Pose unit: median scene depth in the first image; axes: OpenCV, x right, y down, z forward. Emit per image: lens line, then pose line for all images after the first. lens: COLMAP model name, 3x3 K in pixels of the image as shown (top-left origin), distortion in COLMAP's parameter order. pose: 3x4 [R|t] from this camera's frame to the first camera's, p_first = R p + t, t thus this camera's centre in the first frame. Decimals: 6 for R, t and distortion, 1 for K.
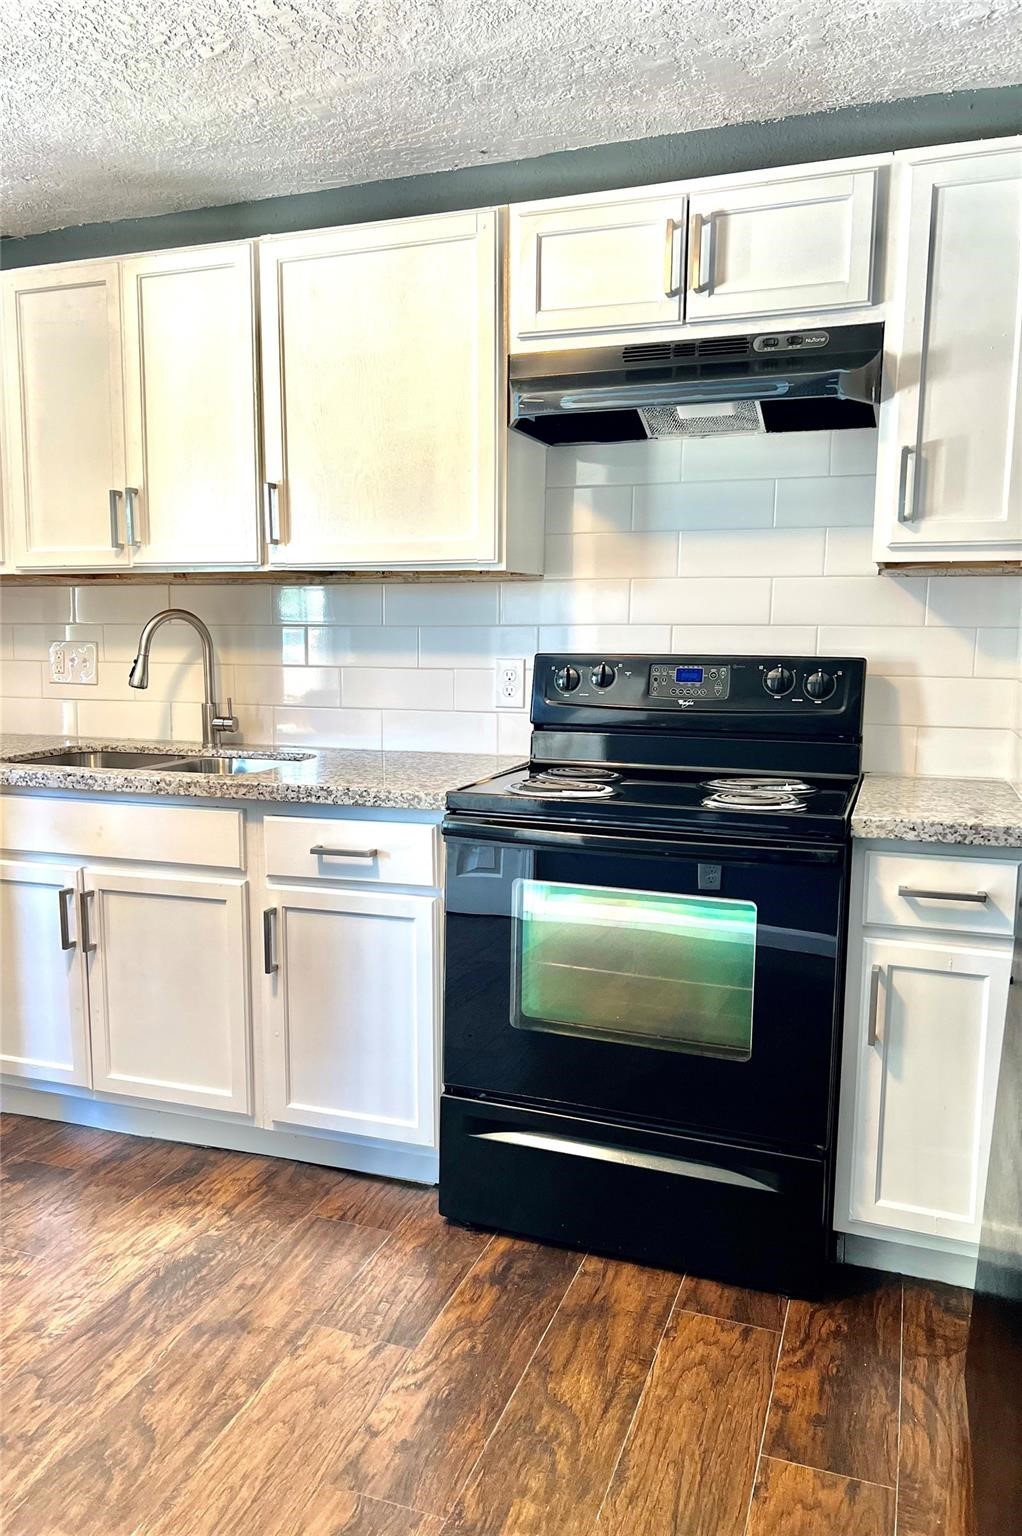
lens RADIAL K [[1182.9, 0, 441.2], [0, 1182.9, 763.4], [0, 0, 1]] dist [-0.005778, -0.004102]
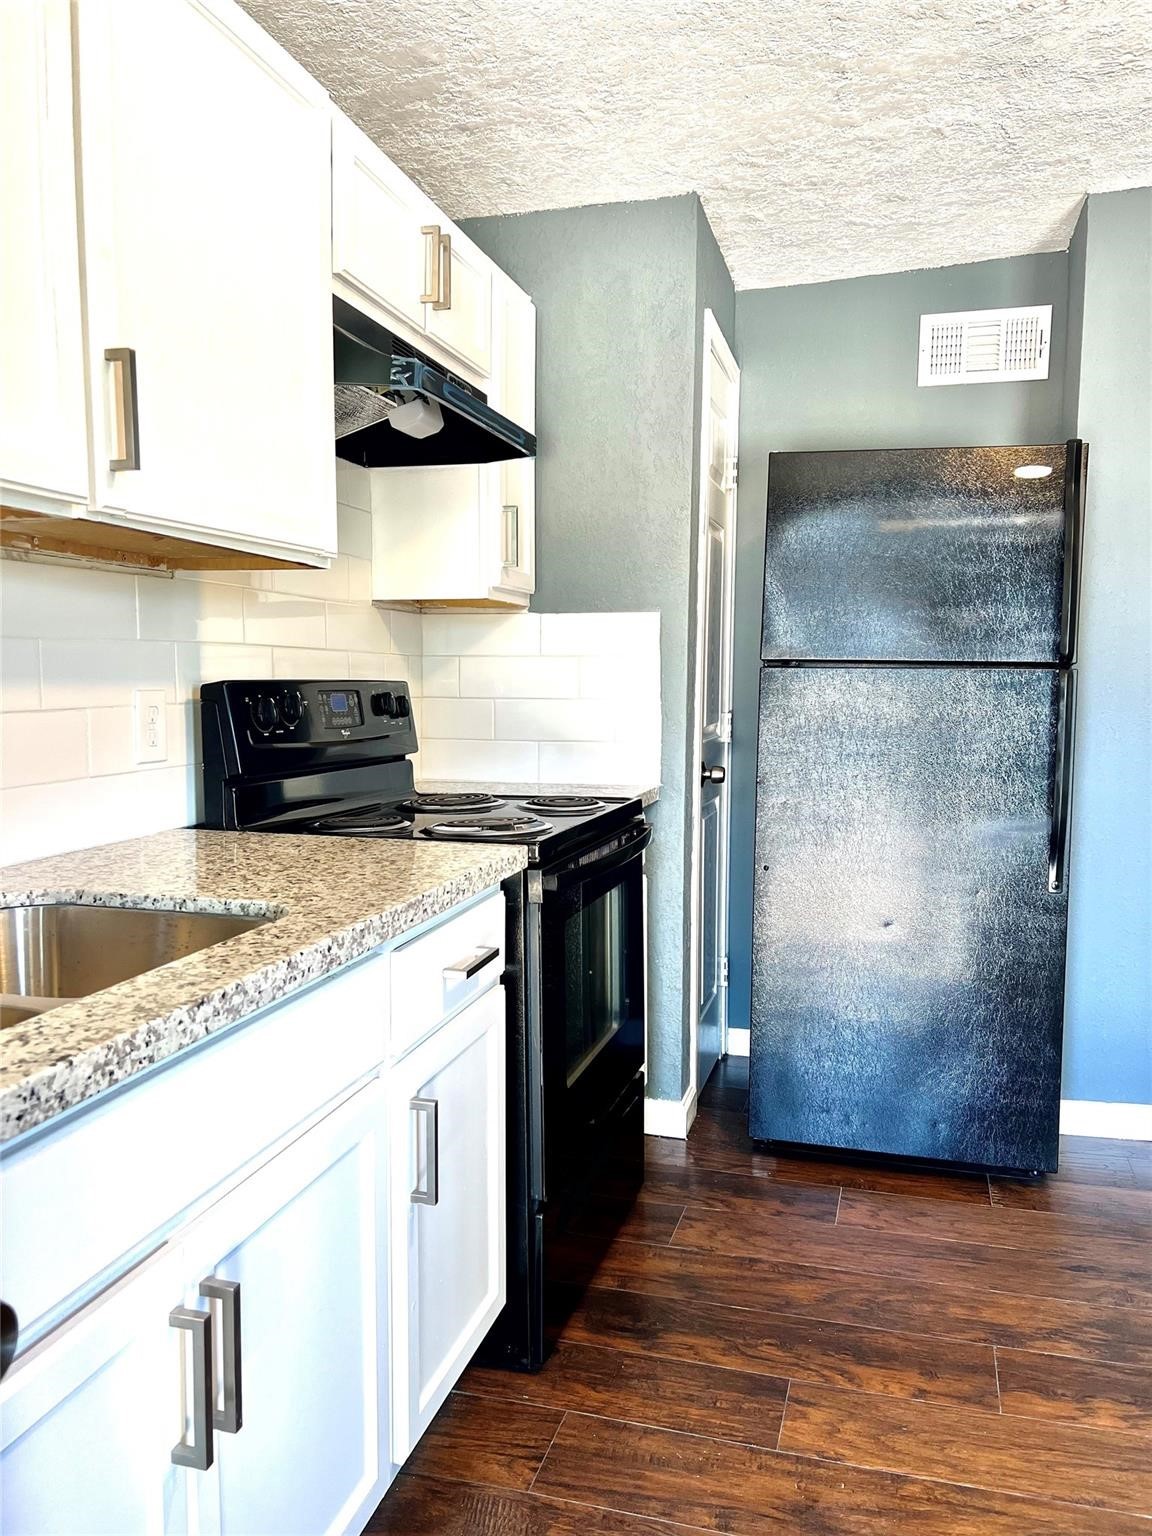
lens RADIAL K [[1165.8, 0, 580.4], [0, 1165.8, 769.0], [0, 0, 1]] dist [0.045607, -0.085059]
pose [[-0.105162, -0.081145, 0.991139, -0.924450], [0.128747, 0.987166, 0.094480, -0.113422], [-0.986086, 0.137542, -0.093365, 1.194825]]
